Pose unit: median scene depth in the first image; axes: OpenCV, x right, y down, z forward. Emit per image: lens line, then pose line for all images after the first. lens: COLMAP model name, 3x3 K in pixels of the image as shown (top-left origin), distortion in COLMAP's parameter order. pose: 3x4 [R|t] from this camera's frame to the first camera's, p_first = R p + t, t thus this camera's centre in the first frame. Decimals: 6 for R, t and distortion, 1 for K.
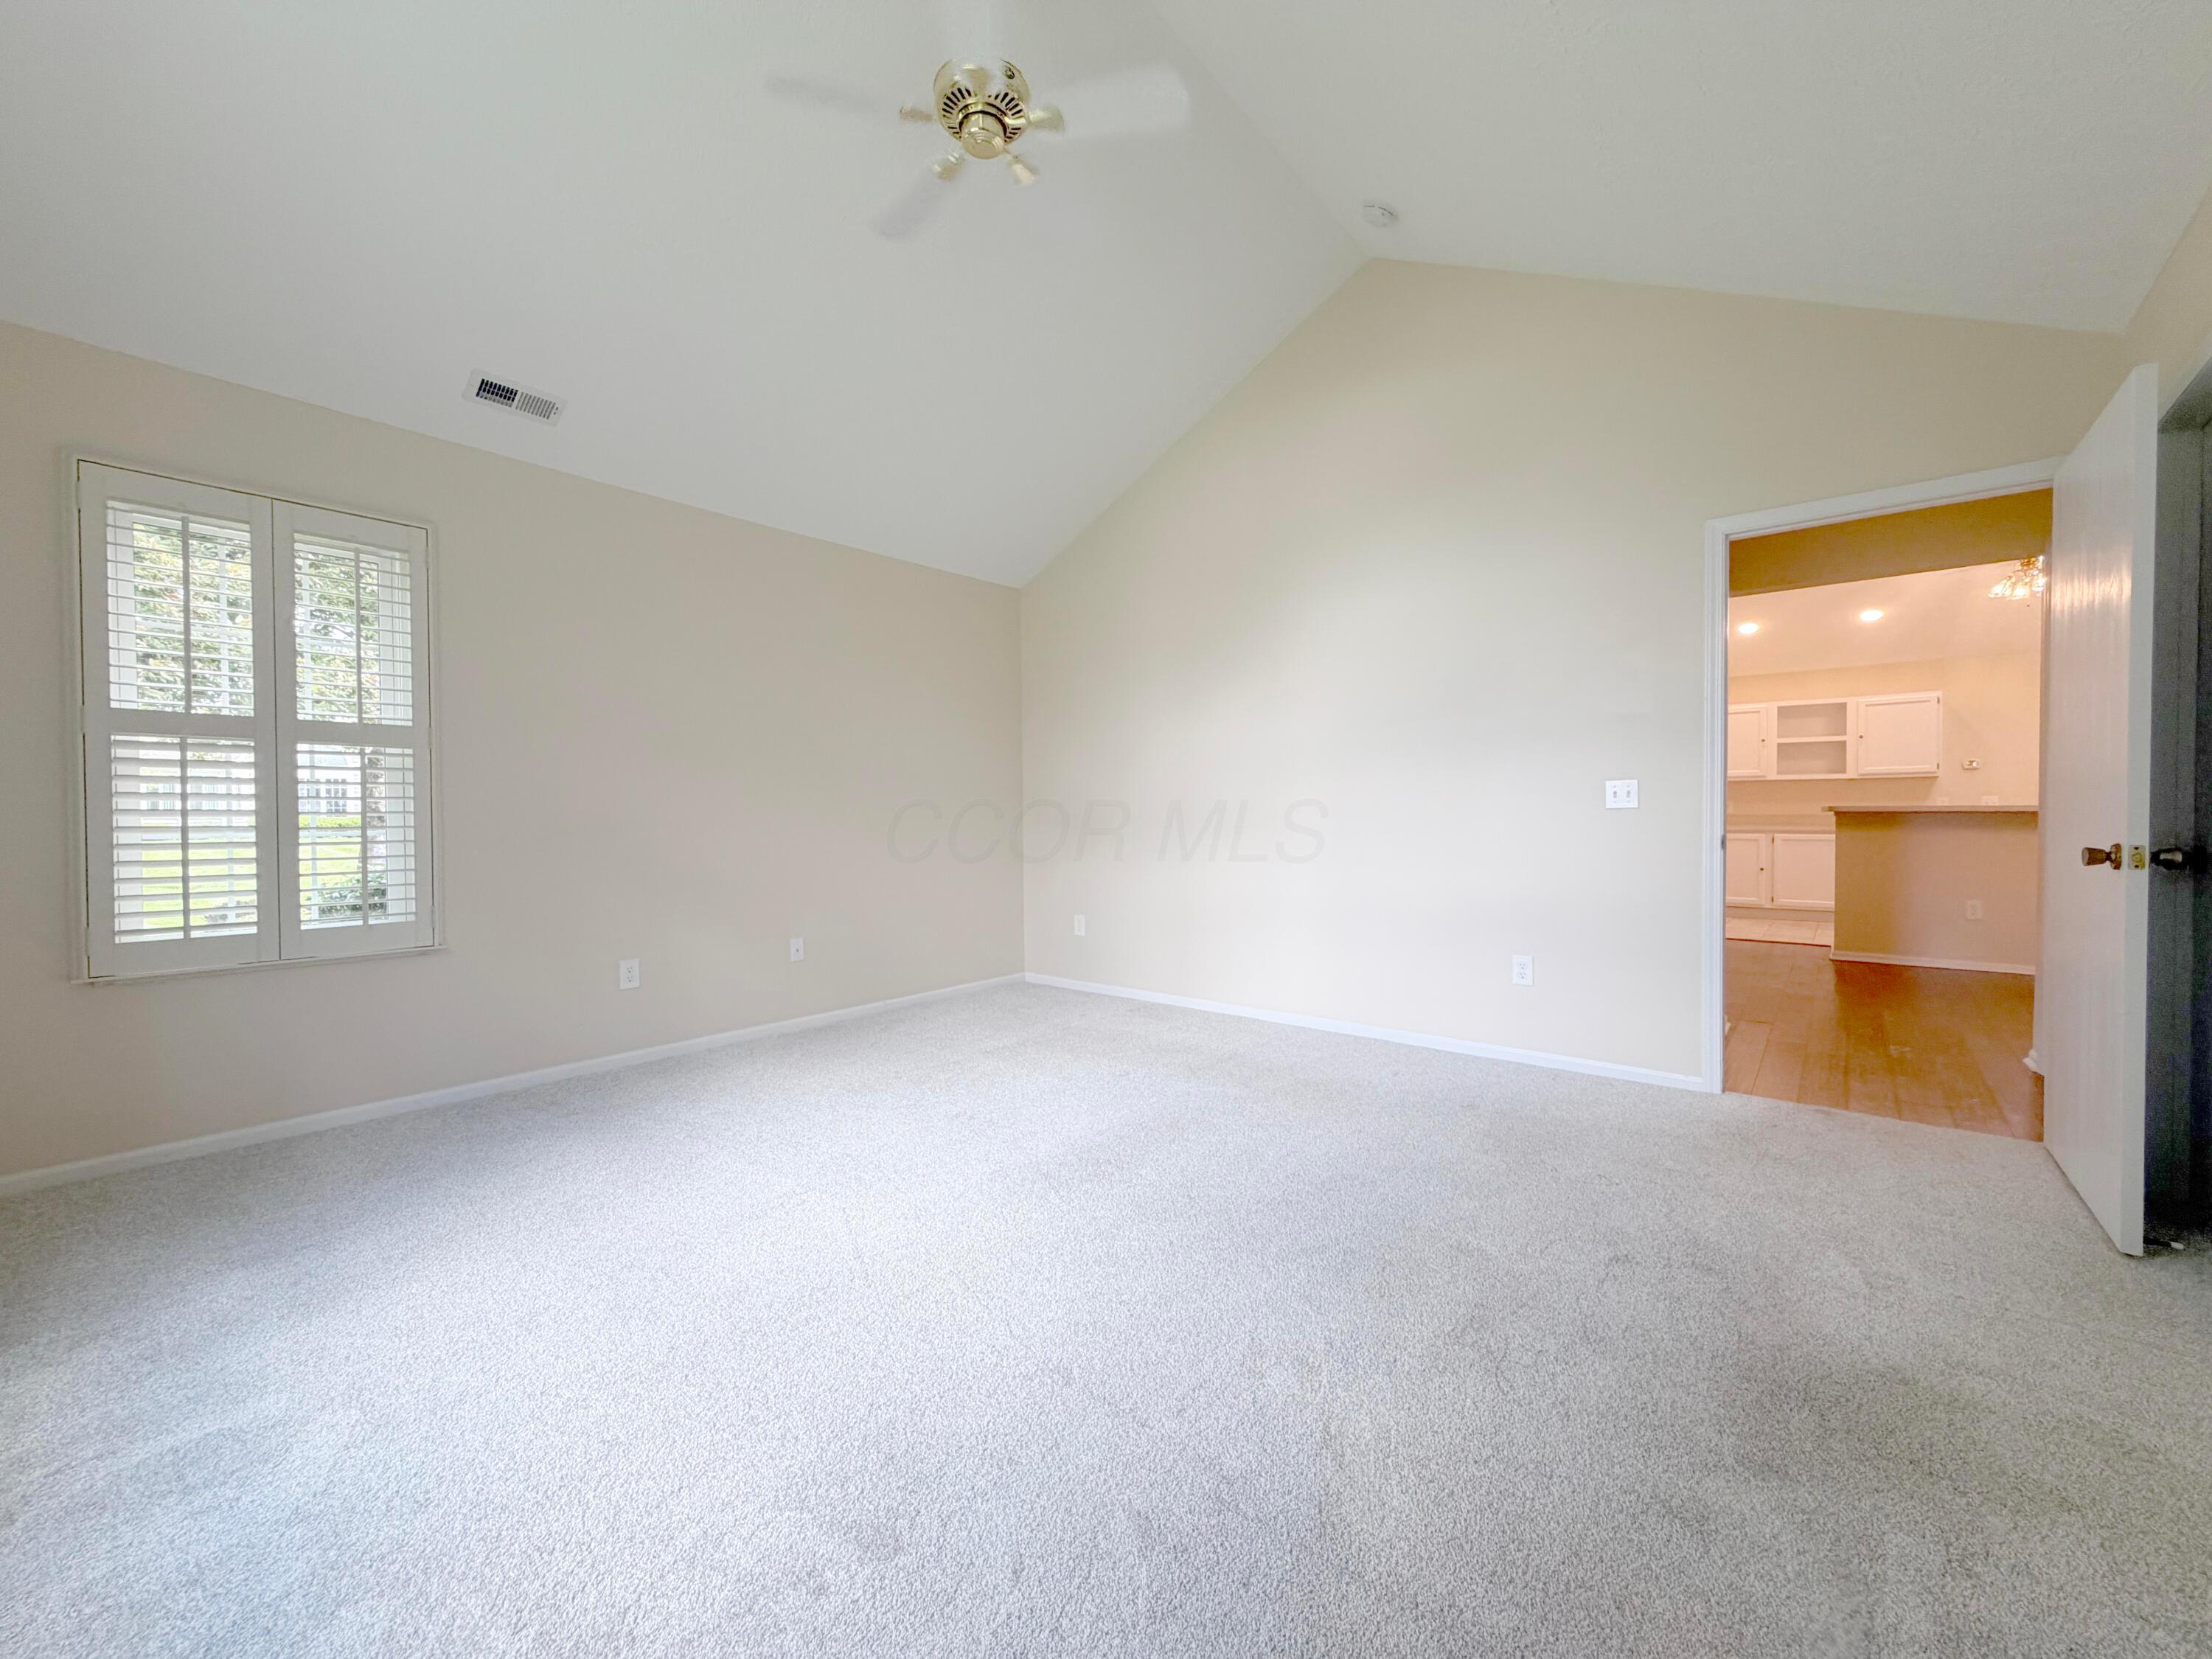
lens RADIAL K [[886.0, 0, 1098.9], [0, 886.0, 825.5], [0, 0, 1]] dist [-0.000821, -0.000188]
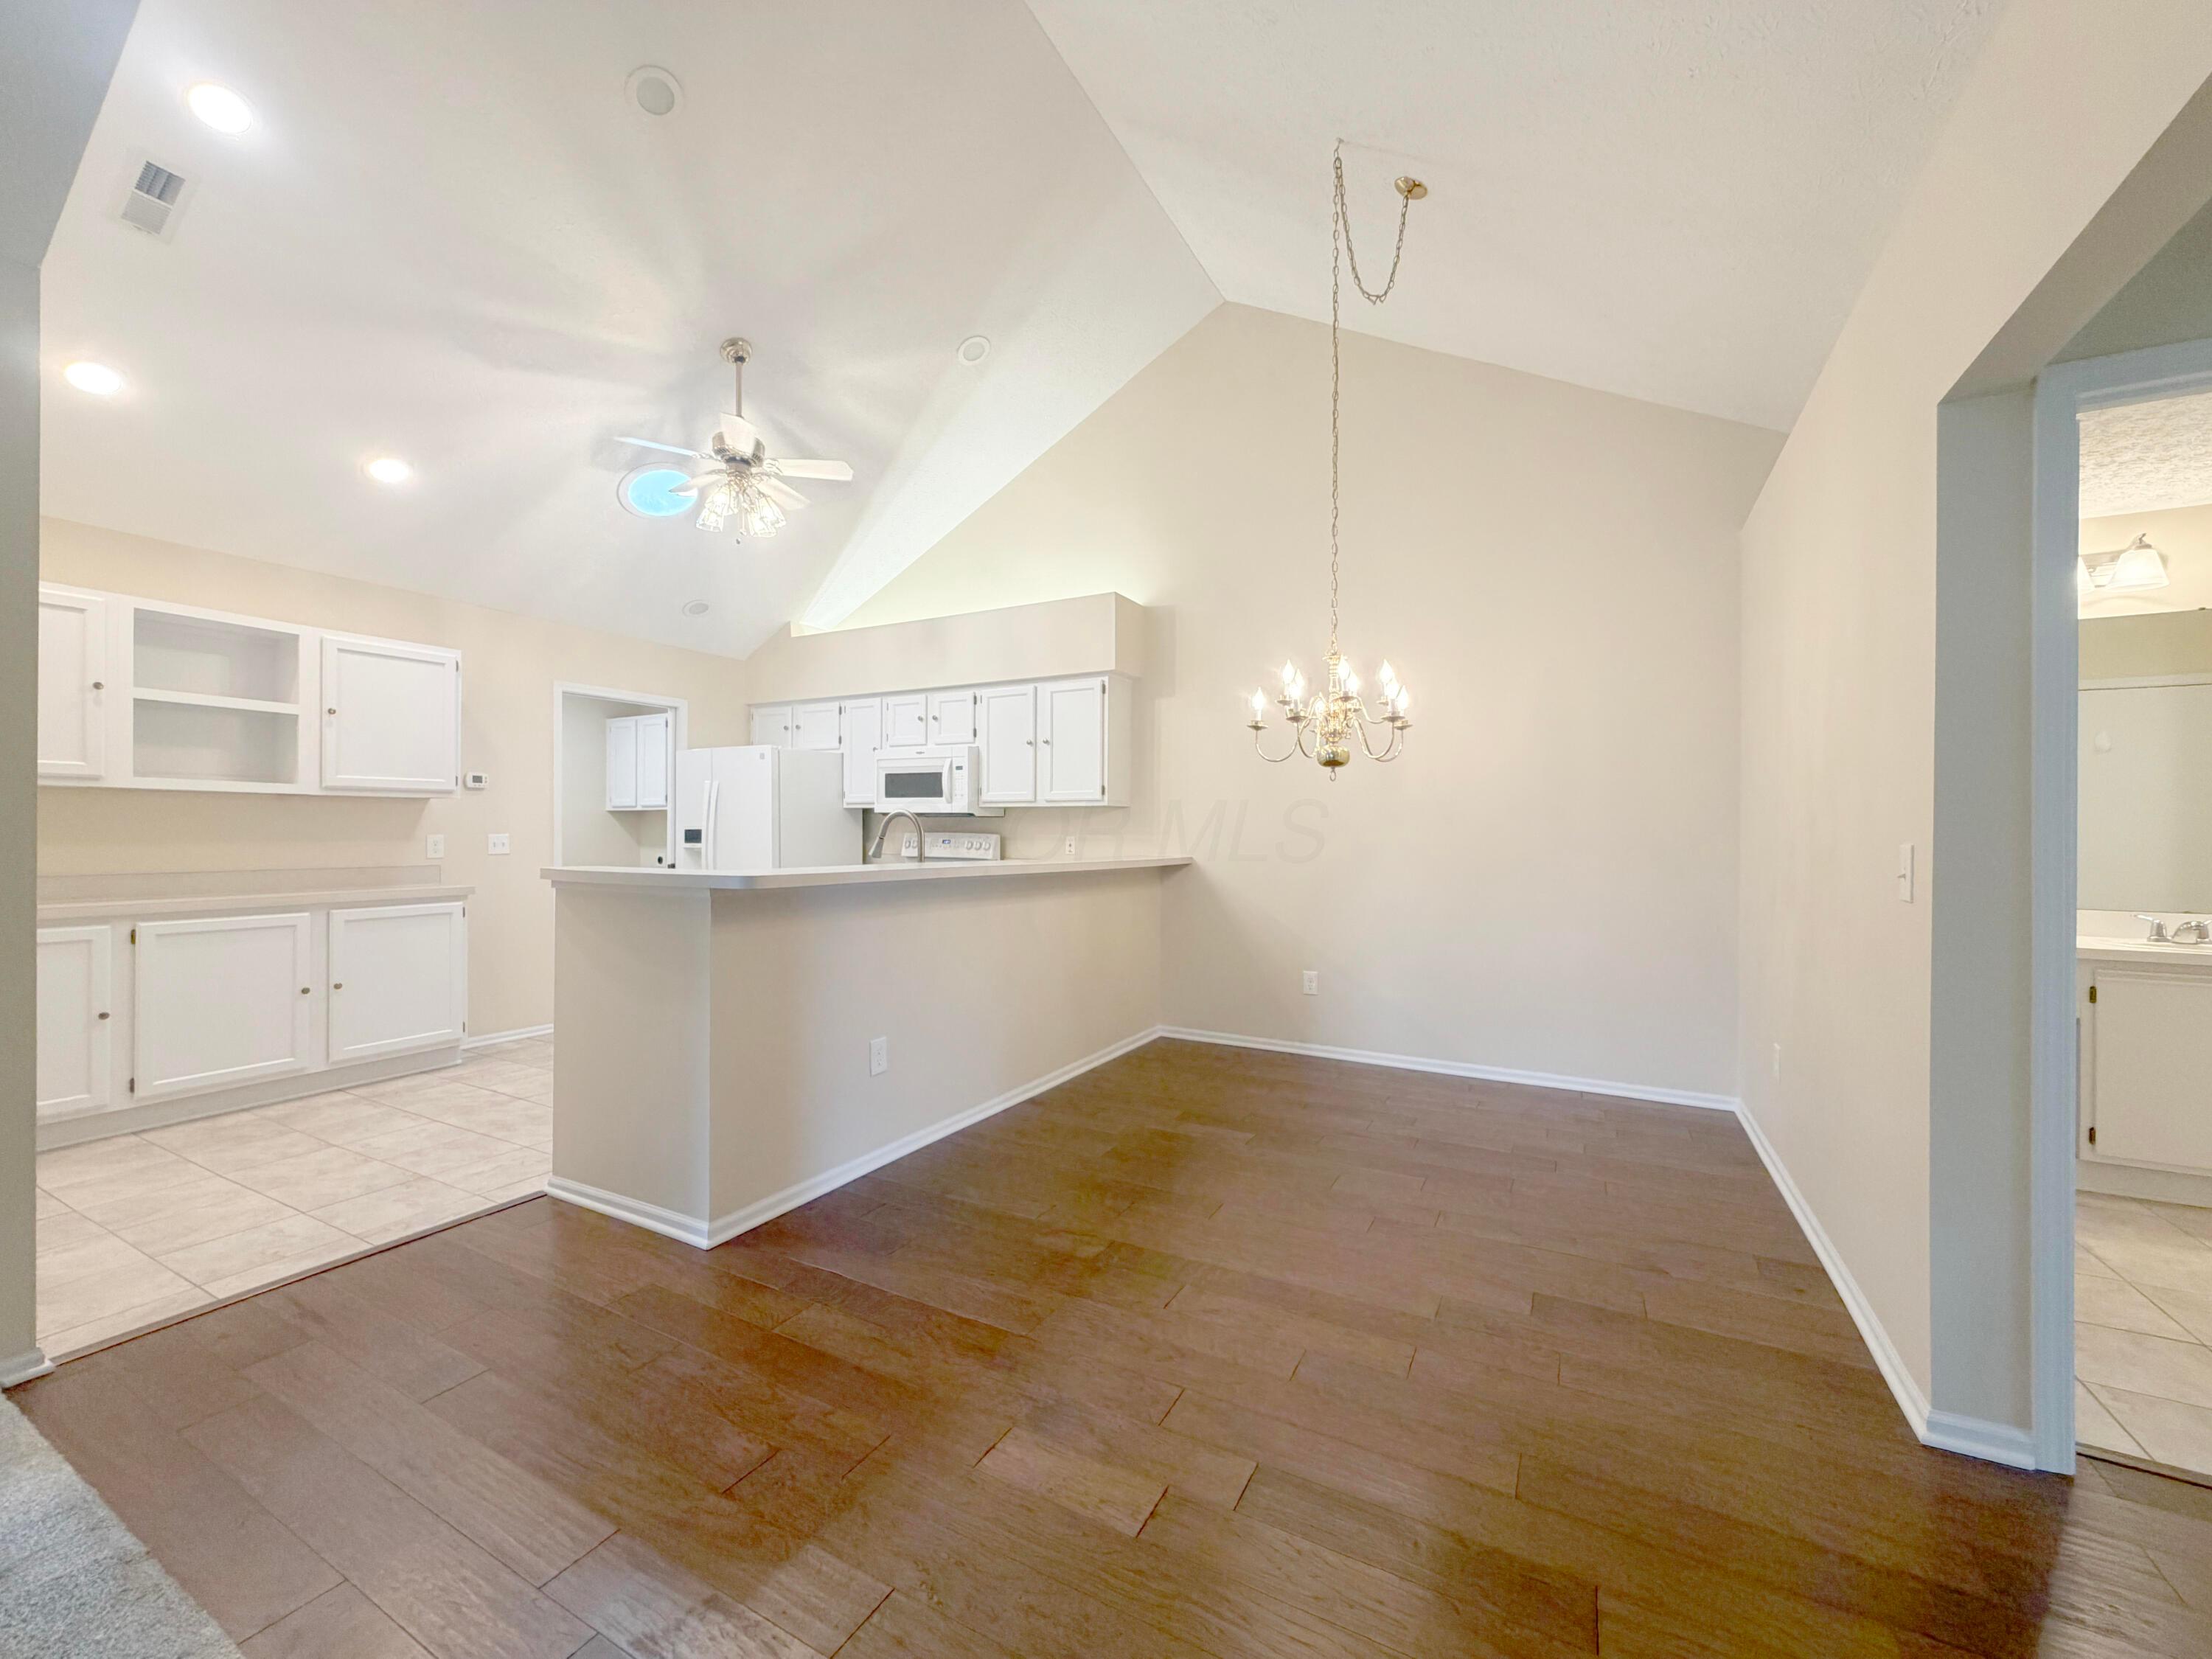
lens RADIAL K [[886.0, 0, 1092.7], [0, 886.0, 831.8], [0, 0, 1]] dist [-0.000821, -0.000188]
pose [[-0.205594, 0.003836, 0.978630, 0.286266], [0.004714, 0.999985, -0.002929, -0.029037], [-0.978626, 0.004012, -0.205609, 0.676084]]
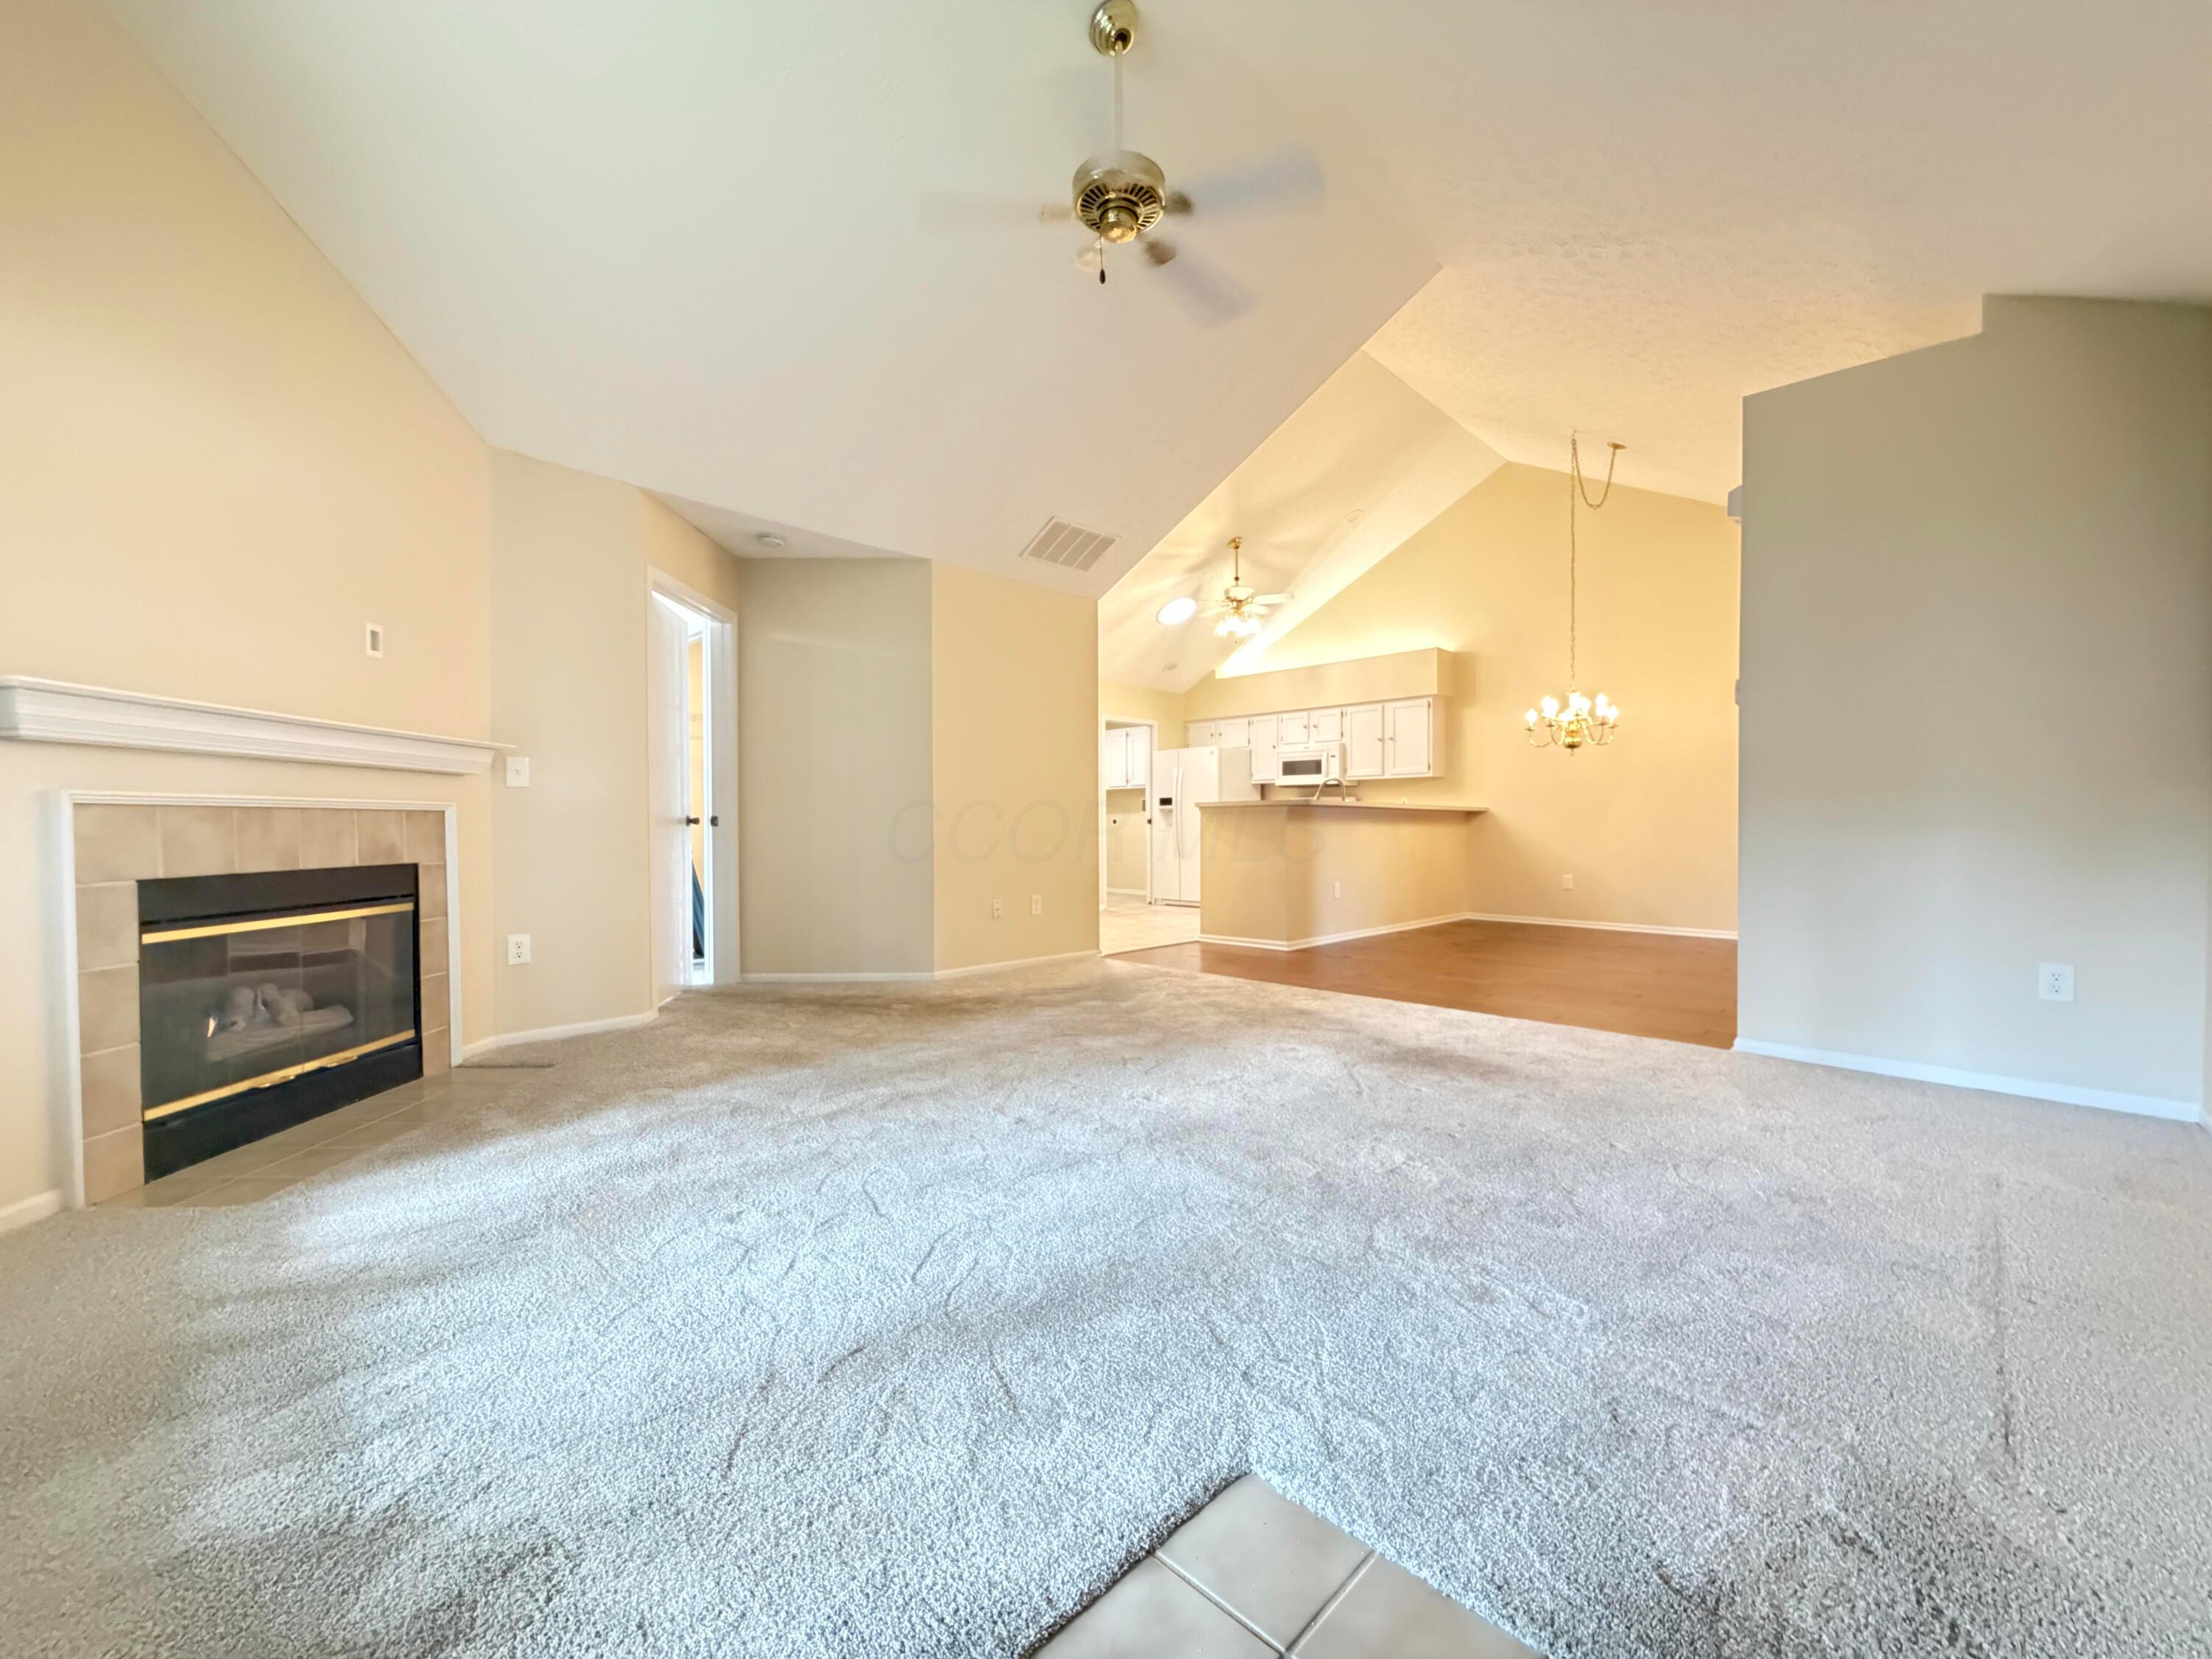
lens RADIAL K [[886.0, 0, 1097.1], [0, 886.0, 832.1], [0, 0, 1]] dist [-0.000821, -0.000188]
pose [[0.070145, -0.003975, 0.997529, -0.150910], [0.012092, 0.999922, 0.003135, 0.006871], [-0.997464, 0.011842, 0.070187, 0.850940]]
